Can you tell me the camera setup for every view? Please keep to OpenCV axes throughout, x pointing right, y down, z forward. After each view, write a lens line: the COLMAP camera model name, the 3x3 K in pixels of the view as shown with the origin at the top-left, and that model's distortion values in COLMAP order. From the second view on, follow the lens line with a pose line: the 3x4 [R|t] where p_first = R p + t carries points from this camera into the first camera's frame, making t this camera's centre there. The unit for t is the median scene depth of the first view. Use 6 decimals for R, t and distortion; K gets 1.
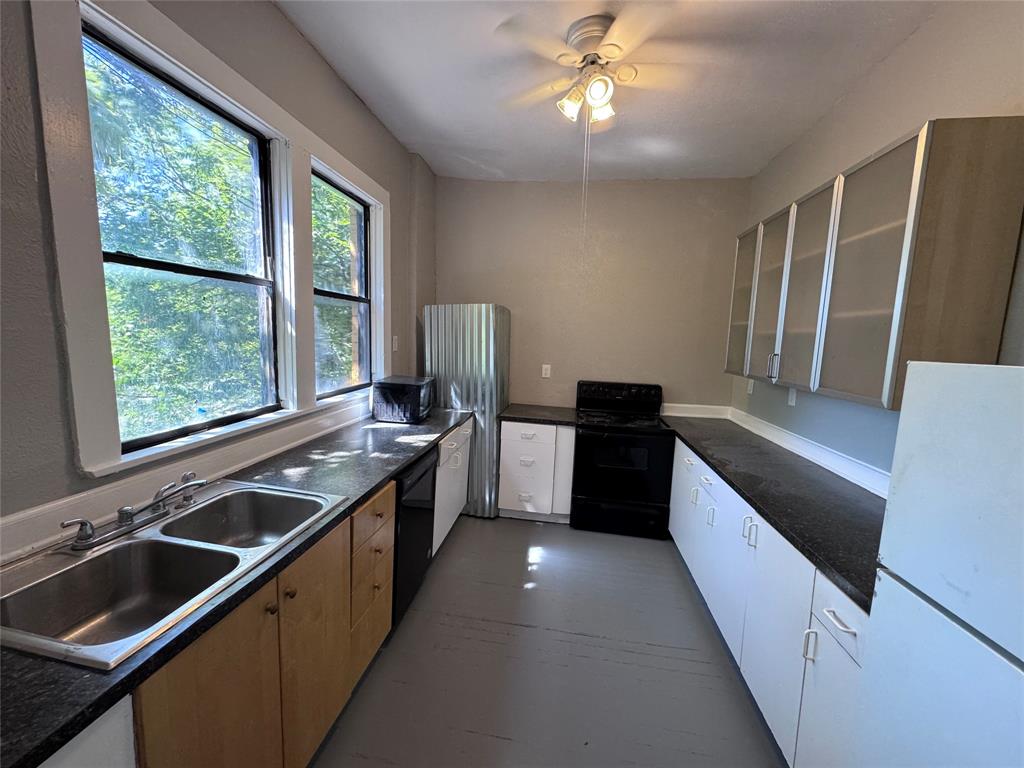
lens RADIAL K [[409.2, 0, 513.3], [0, 409.2, 388.0], [0, 0, 1]] dist [-0.002429, -0.000122]
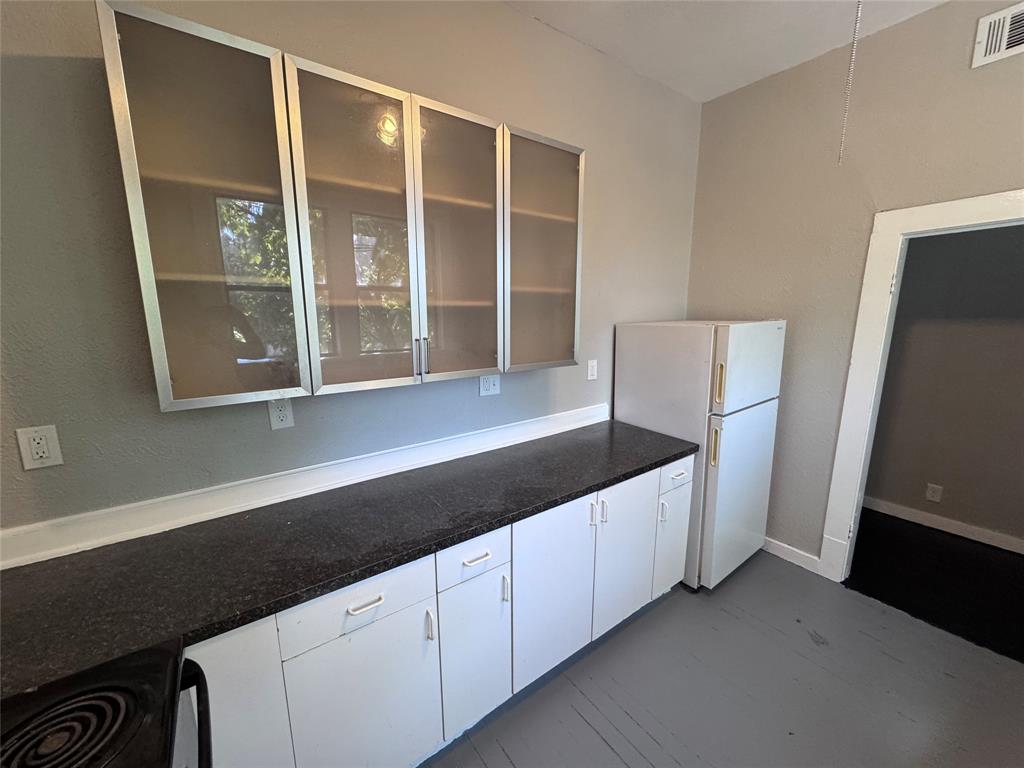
lens RADIAL K [[409.2, 0, 512.8], [0, 409.2, 384.0], [0, 0, 1]] dist [-0.002429, -0.000122]
pose [[-0.703058, -0.151143, 0.694885, 0.056878], [0.073664, 0.956417, 0.282559, -0.149246], [-0.707307, 0.249844, -0.661283, 1.080064]]
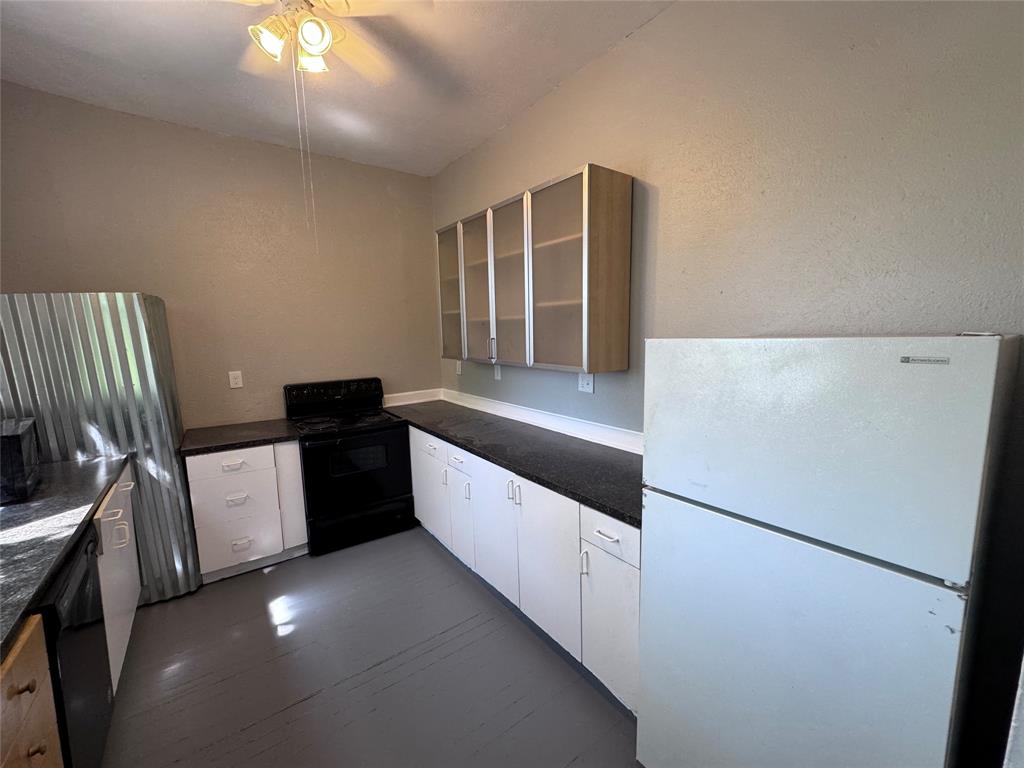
lens RADIAL K [[409.2, 0, 513.1], [0, 409.2, 387.2], [0, 0, 1]] dist [-0.002429, -0.000122]
pose [[0.710577, -0.152684, 0.686854, -0.110745], [0.134567, 0.987643, 0.080332, -0.024134], [-0.690632, 0.035345, 0.722342, 0.095621]]
